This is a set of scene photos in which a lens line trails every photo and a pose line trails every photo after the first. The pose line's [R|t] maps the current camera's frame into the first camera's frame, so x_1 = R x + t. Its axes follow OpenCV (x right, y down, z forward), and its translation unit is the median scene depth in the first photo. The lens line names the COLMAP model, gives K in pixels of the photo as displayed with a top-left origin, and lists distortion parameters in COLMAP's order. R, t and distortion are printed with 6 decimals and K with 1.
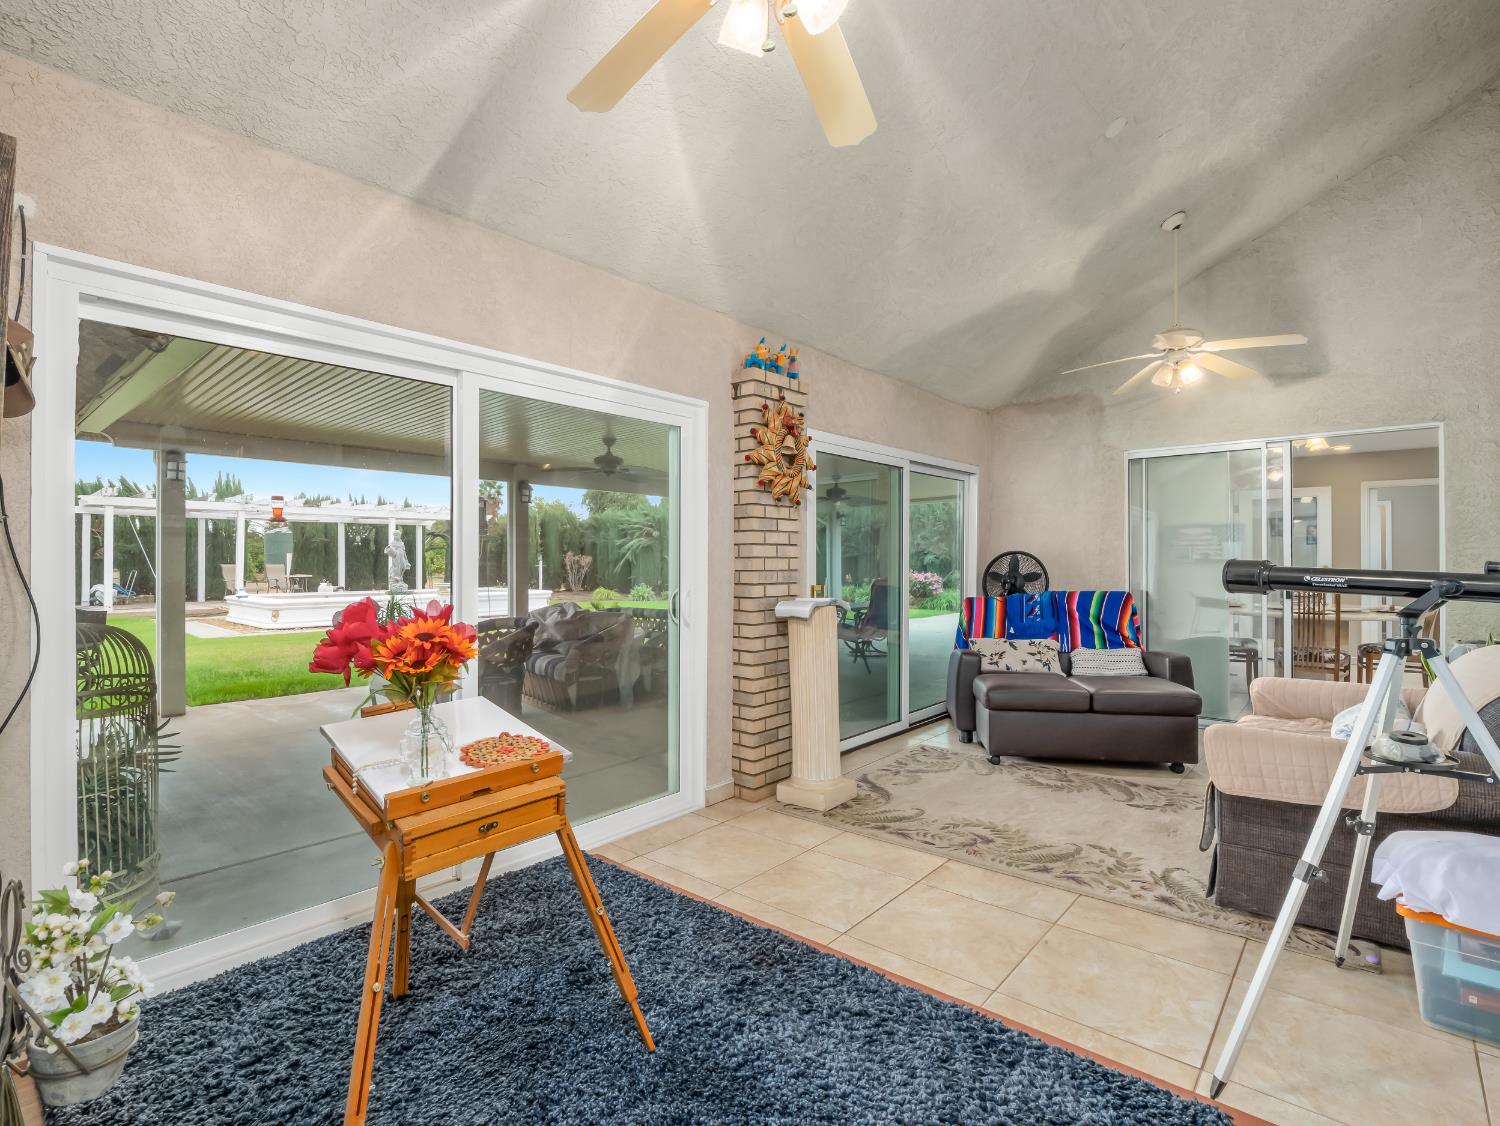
lens RADIAL K [[735.3, 0, 738.6], [0, 735.3, 557.1], [0, 0, 1]] dist [-0.011630, -0.001777]
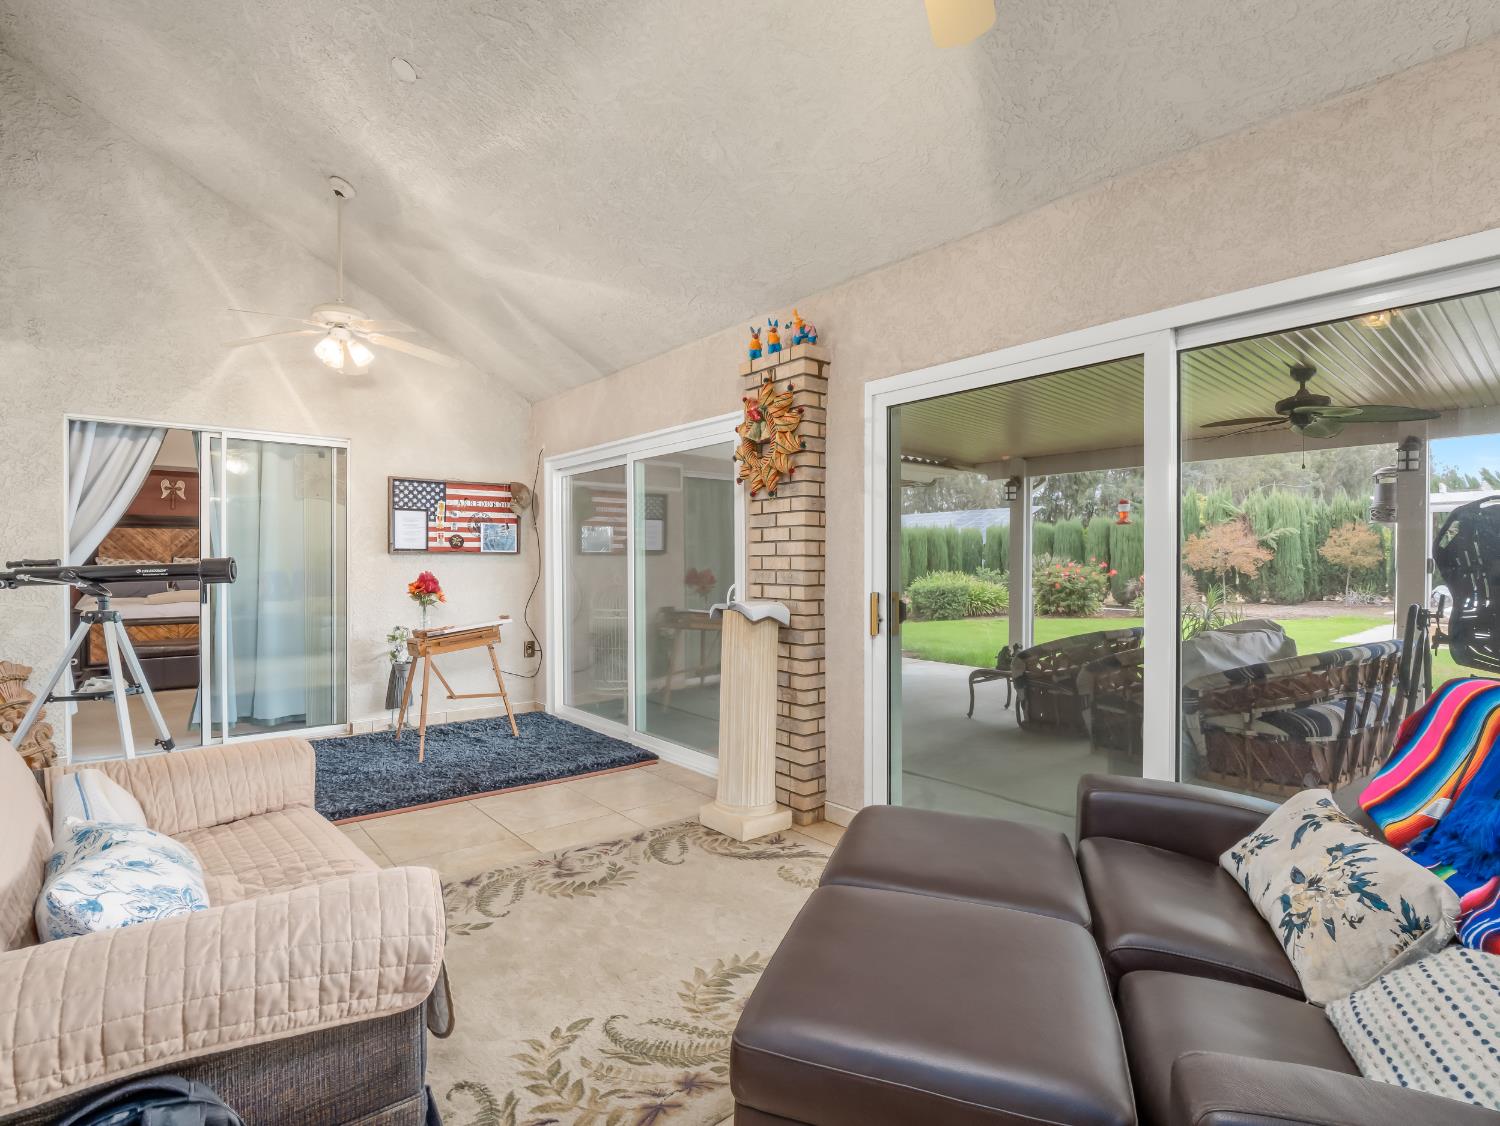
lens RADIAL K [[735.3, 0, 740.0], [0, 735.3, 569.9], [0, 0, 1]] dist [-0.011630, -0.001777]
pose [[-0.158838, 0.008818, -0.987265, 1.097953], [0.005435, 0.999953, 0.008056, 0.012848], [0.987290, -0.004086, -0.158879, 1.268712]]
